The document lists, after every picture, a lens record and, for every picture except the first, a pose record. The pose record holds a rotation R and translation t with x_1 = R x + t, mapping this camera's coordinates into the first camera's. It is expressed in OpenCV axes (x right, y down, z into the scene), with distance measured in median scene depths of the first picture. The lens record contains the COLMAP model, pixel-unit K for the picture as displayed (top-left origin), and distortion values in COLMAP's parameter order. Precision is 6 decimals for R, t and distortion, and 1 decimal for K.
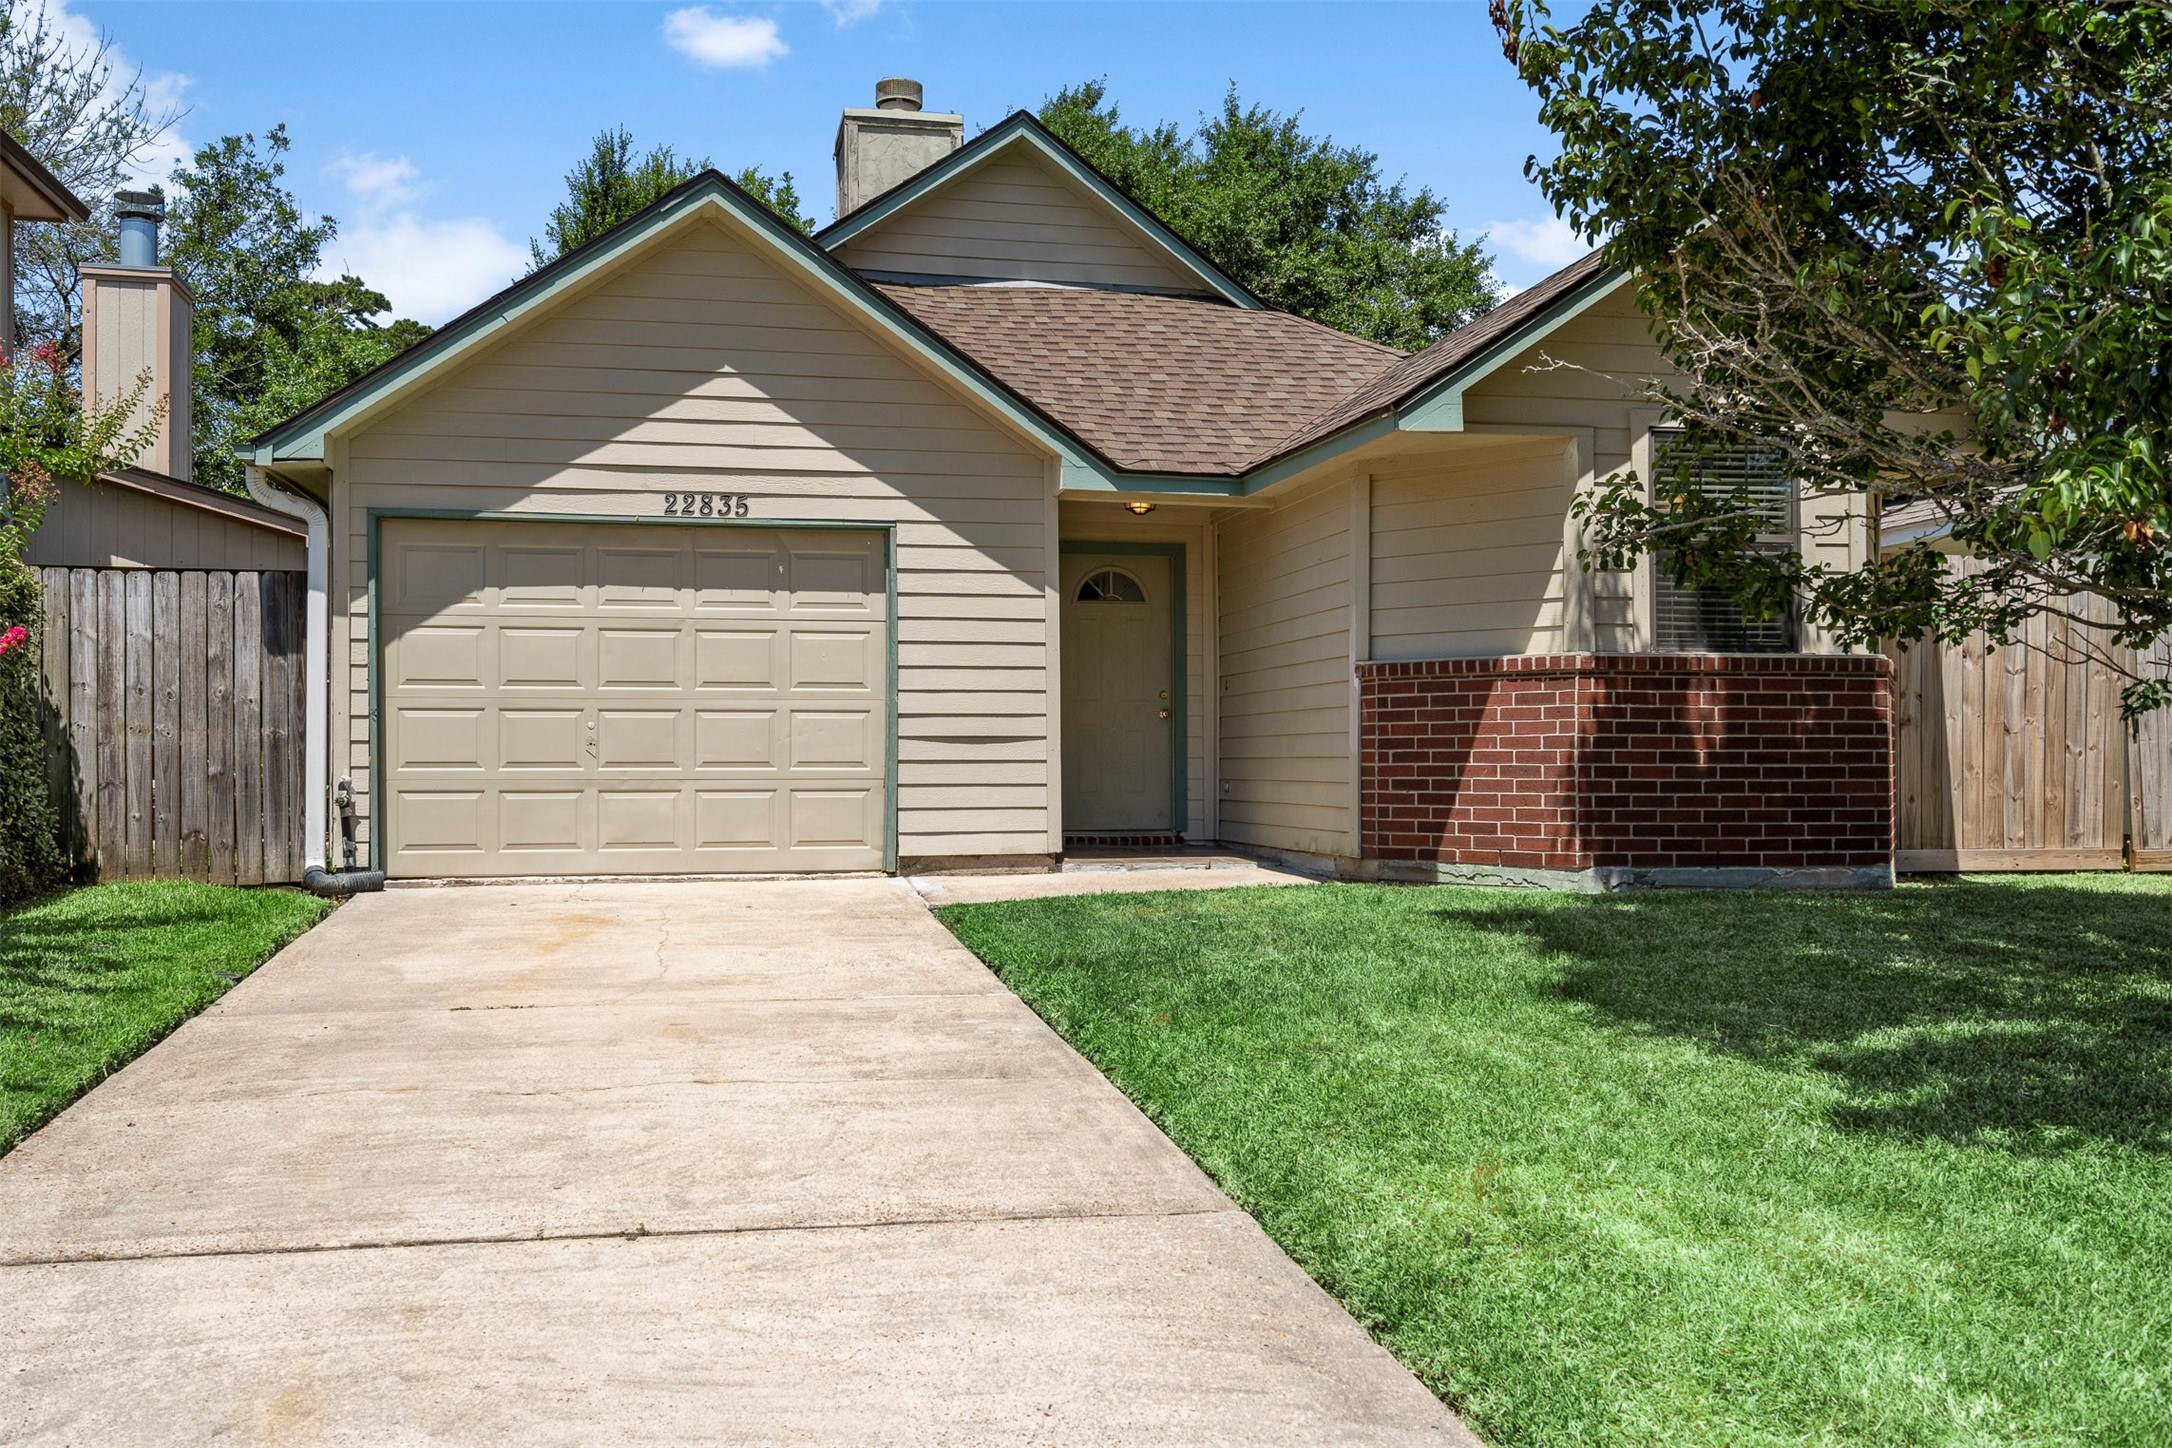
lens RADIAL K [[2553.9, 0, 1086.0], [0, 2553.9, 724.0], [0, 0, 1]] dist [0.029823, -0.003739]
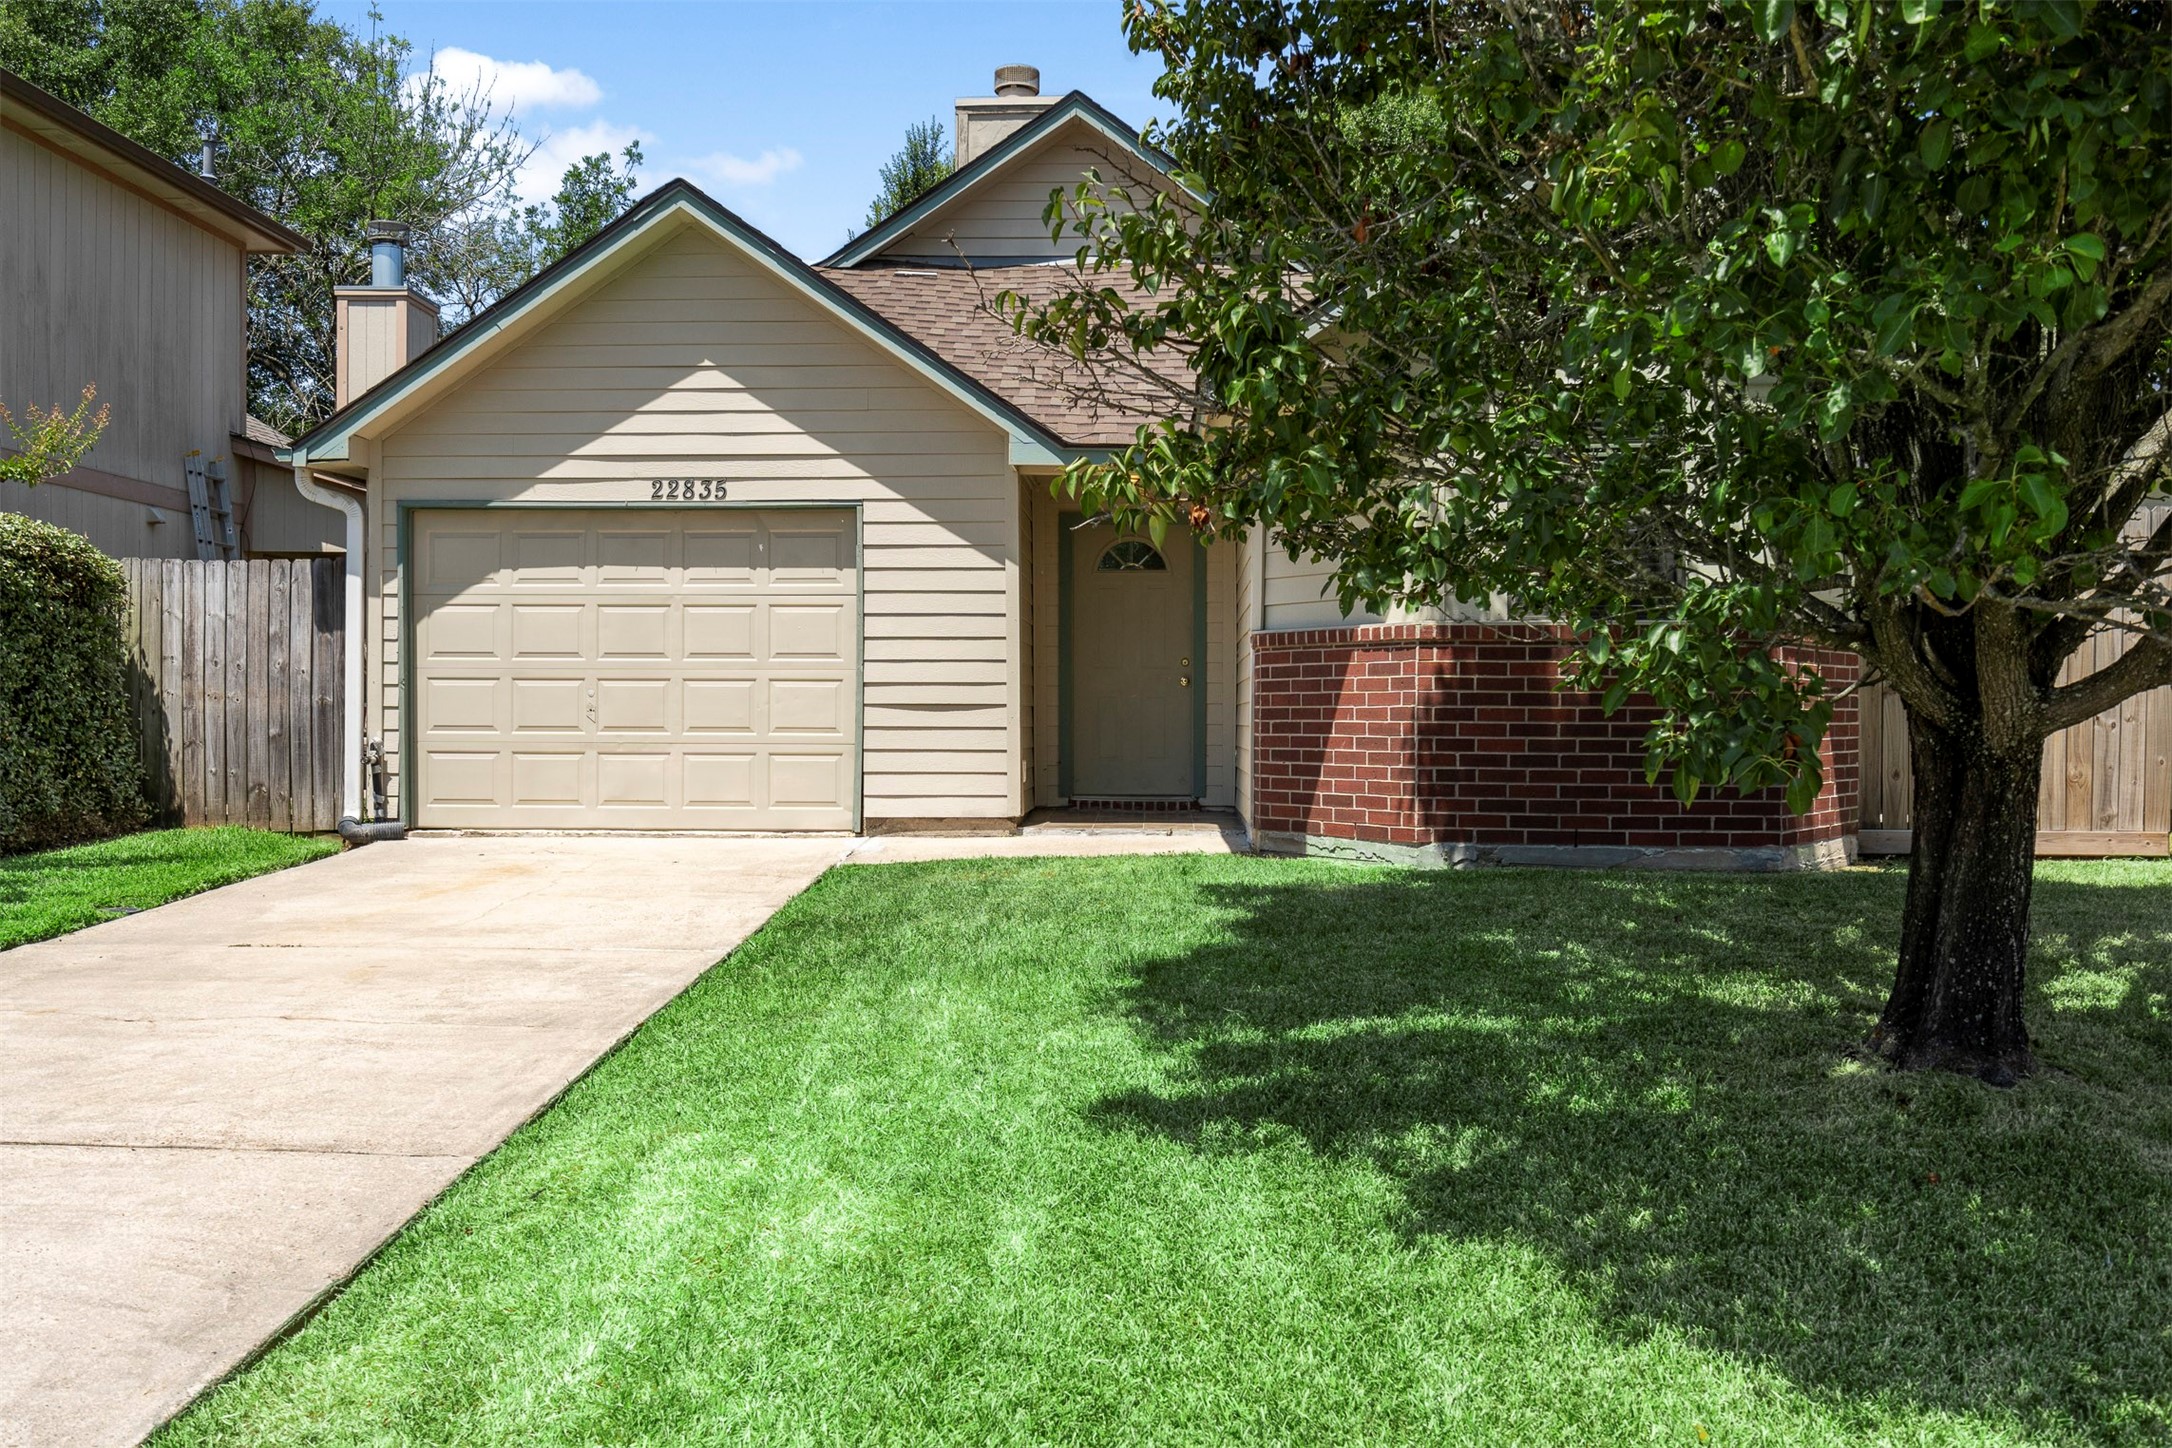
lens RADIAL K [[2553.9, 0, 1086.0], [0, 2553.9, 724.0], [0, 0, 1]] dist [0.029823, -0.003739]
pose [[0.940667, 0.006391, -0.339272, 0.382565], [0.000647, 0.999787, 0.020628, -0.008826], [0.339332, -0.019624, 0.940462, 0.038744]]
